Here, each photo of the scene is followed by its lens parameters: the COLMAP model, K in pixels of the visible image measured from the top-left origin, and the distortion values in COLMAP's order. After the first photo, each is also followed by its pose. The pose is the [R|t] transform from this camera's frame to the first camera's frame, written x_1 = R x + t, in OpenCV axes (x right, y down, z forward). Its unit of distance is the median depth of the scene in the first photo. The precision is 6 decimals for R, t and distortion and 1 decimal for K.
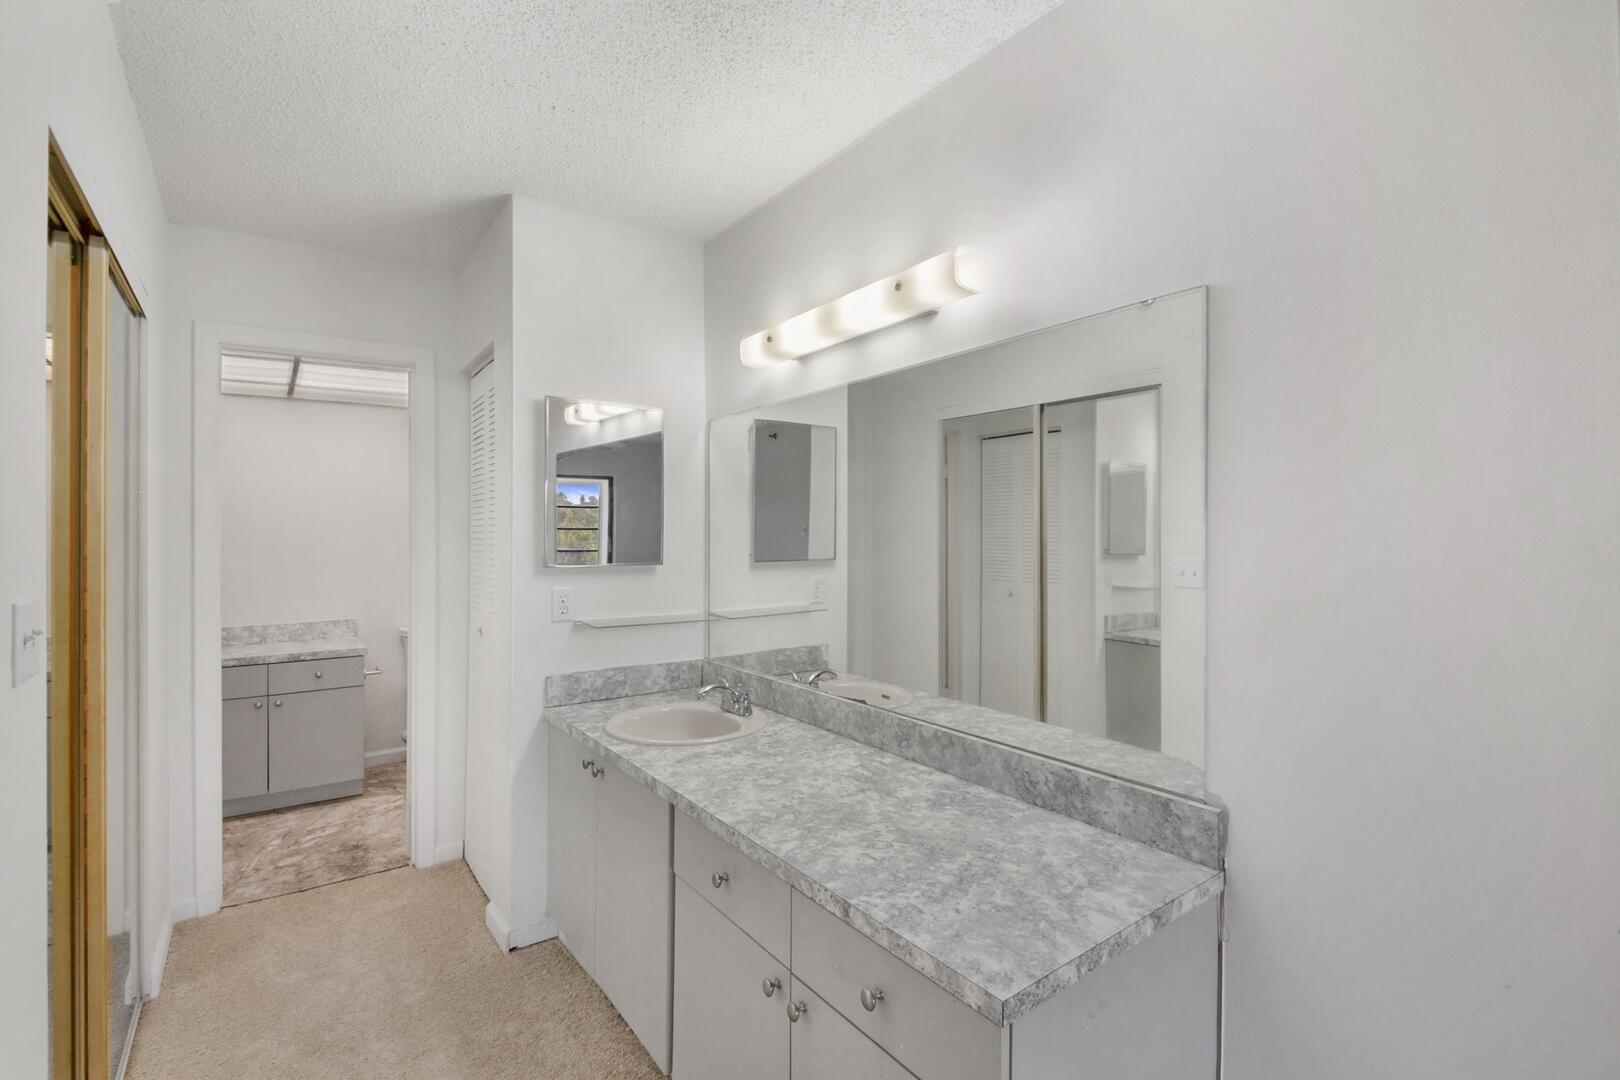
lens RADIAL K [[734.0, 0, 819.2], [0, 734.0, 538.6], [0, 0, 1]] dist [0.015644, 0.000041]
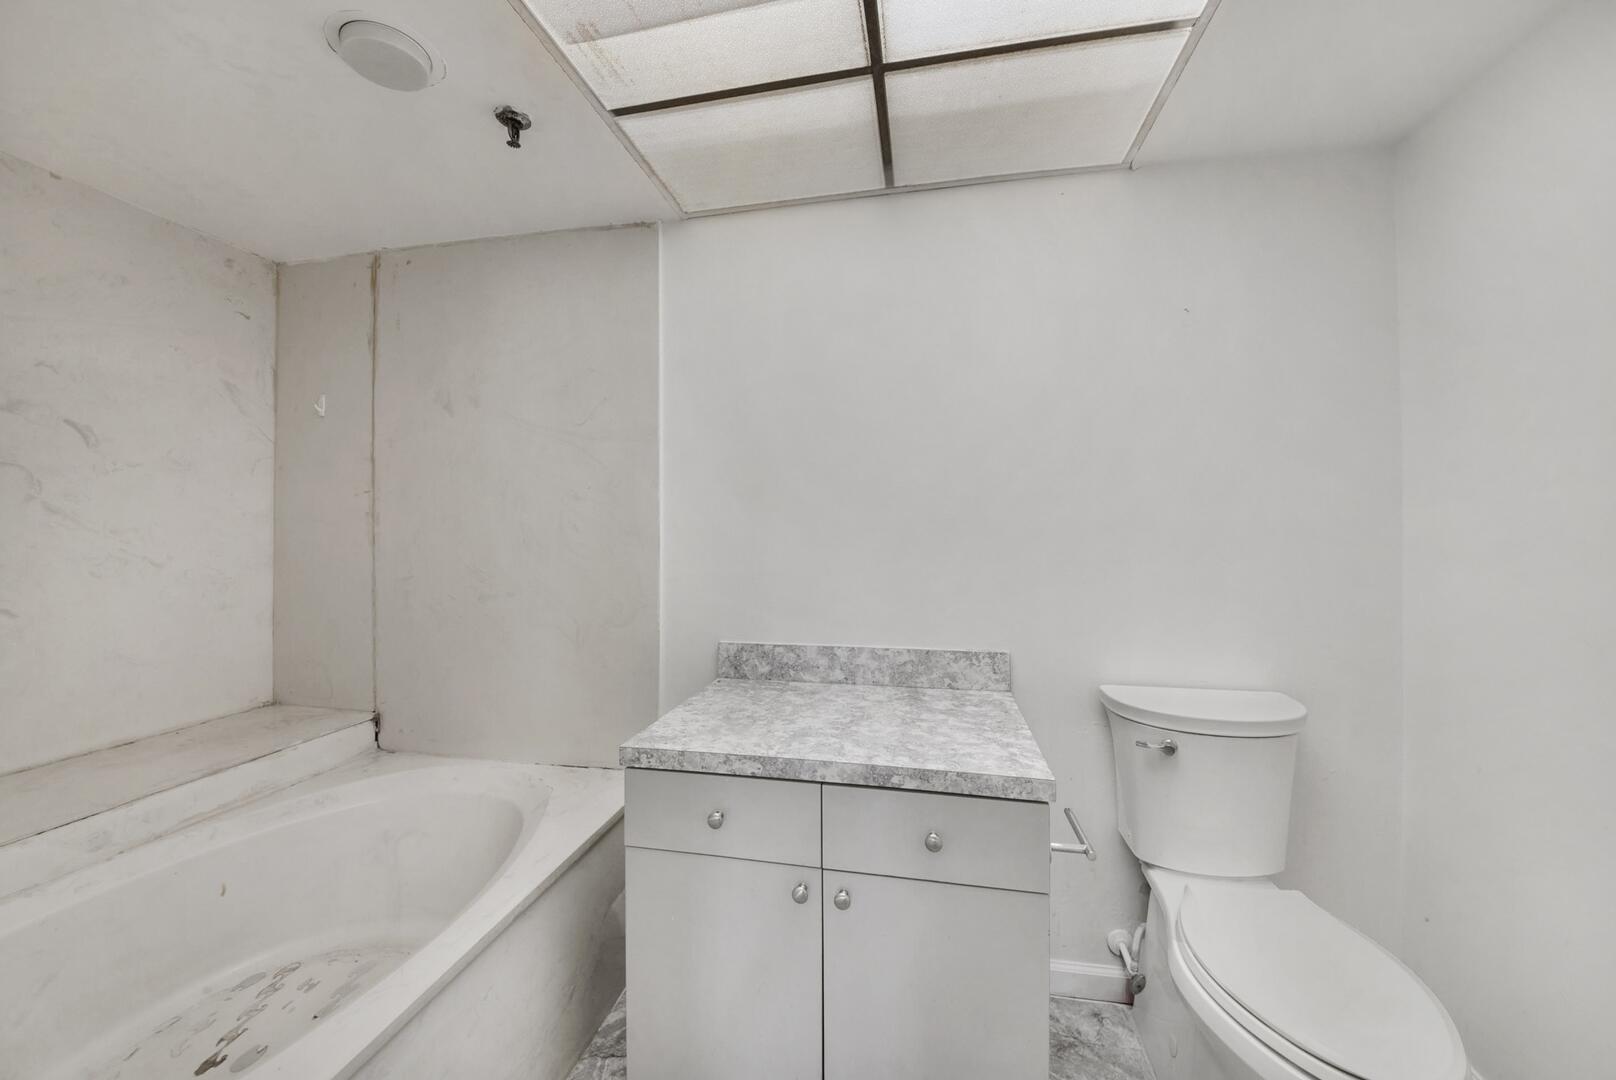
lens RADIAL K [[577.8, 0, 808.8], [0, 577.8, 535.0], [0, 0, 1]] dist [-0.020736, -0.002175]
pose [[-0.743612, 0.005372, -0.668590, 0.383414], [-0.005274, 0.999889, 0.013900, 0.072095], [0.668591, 0.013862, -0.743501, 1.621063]]
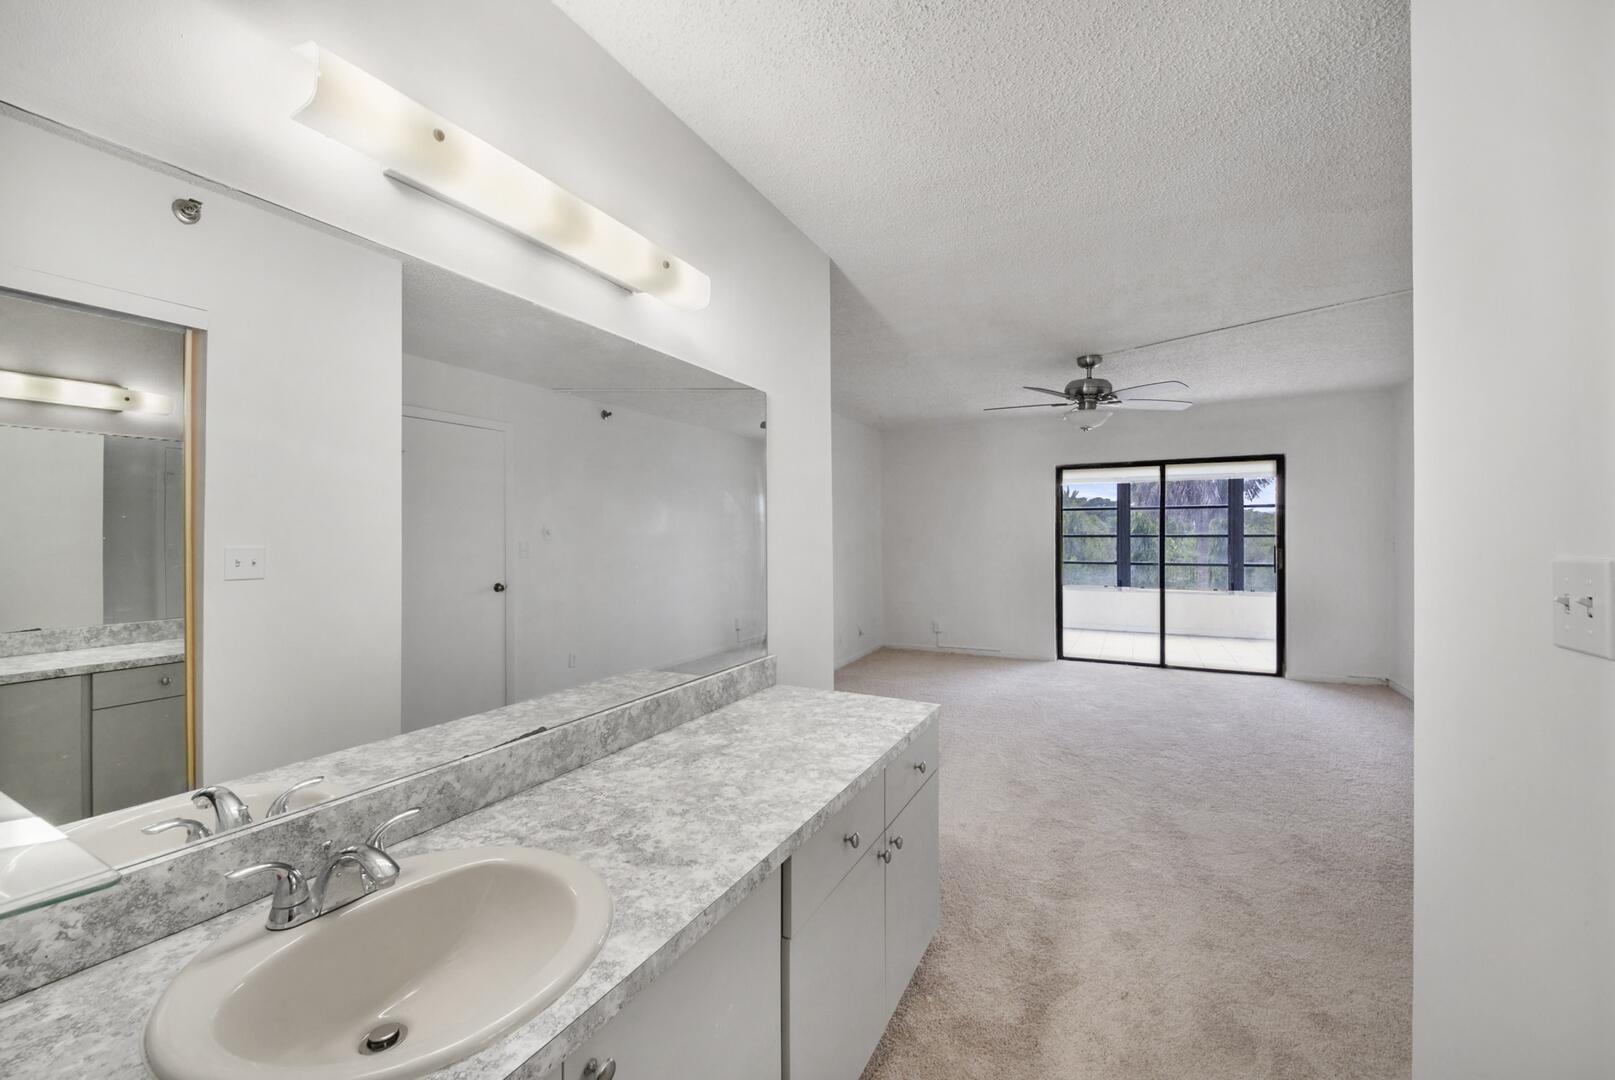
lens RADIAL K [[649.7, 0, 812.7], [0, 649.7, 530.7], [0, 0, 1]] dist [-0.004833, -0.002406]
pose [[-0.441333, 0.008490, 0.897303, -0.778108], [0.021405, 0.999770, 0.001068, 0.028042], [-0.897088, 0.019678, -0.441413, 1.220980]]
